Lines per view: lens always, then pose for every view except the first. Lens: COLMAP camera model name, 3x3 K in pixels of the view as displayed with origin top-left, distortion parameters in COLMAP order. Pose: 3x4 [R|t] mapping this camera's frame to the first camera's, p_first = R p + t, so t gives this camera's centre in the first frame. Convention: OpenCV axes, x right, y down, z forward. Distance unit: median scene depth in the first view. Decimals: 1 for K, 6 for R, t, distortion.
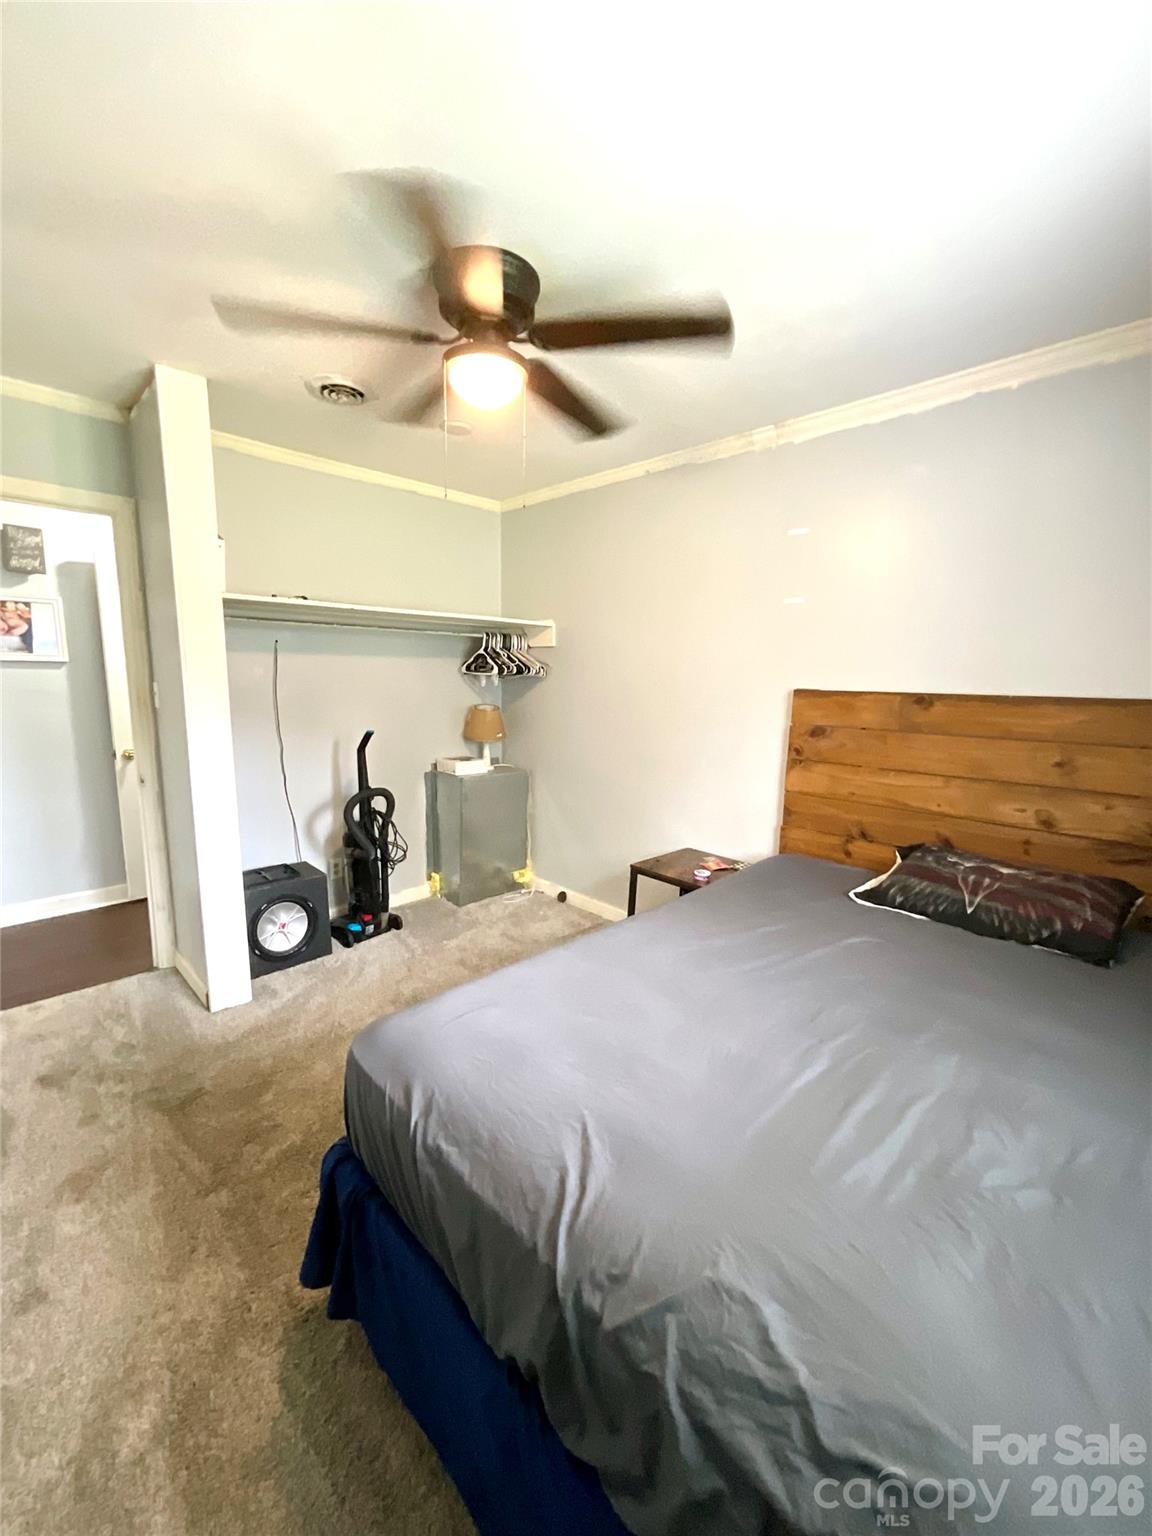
lens RADIAL K [[624.6, 0, 570.4], [0, 624.6, 774.3], [0, 0, 1]] dist [-0.003937, 0.000082]
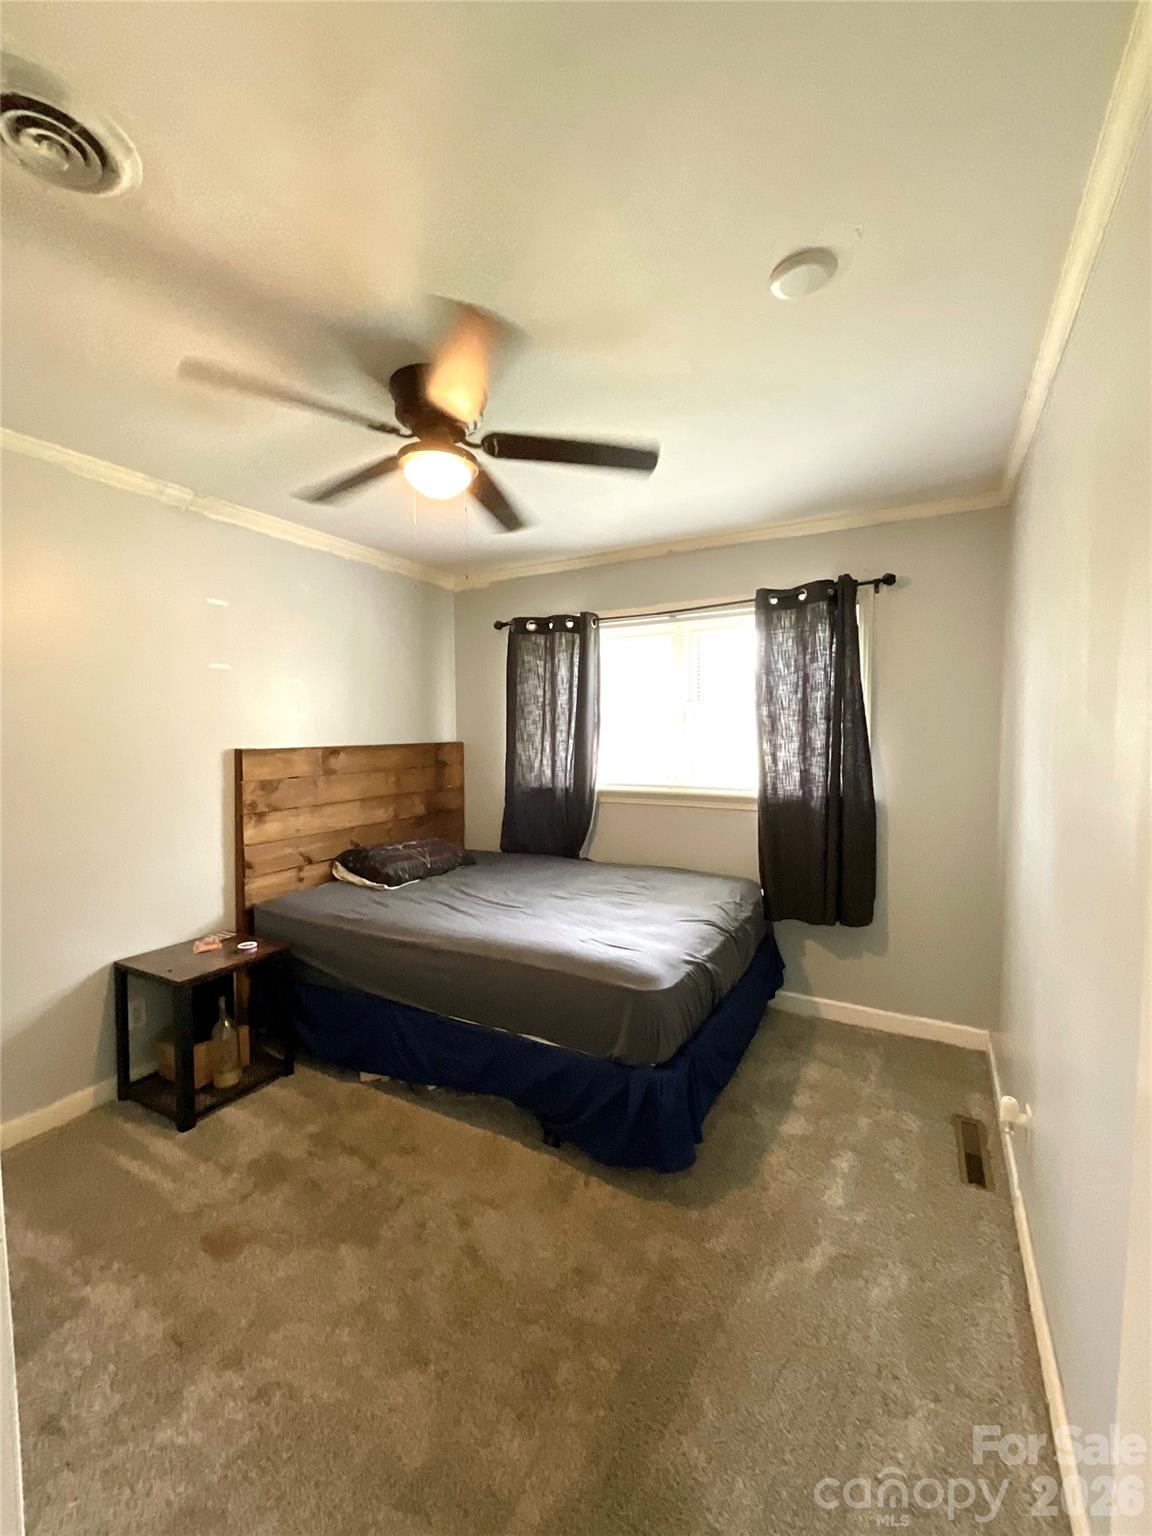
lens RADIAL K [[624.6, 0, 571.3], [0, 624.6, 762.7], [0, 0, 1]] dist [-0.003937, 0.000082]
pose [[-0.309153, -0.071976, 0.948285, -0.884952], [0.146242, 0.981674, 0.122187, -0.175665], [-0.939701, 0.176453, -0.292961, 0.852227]]
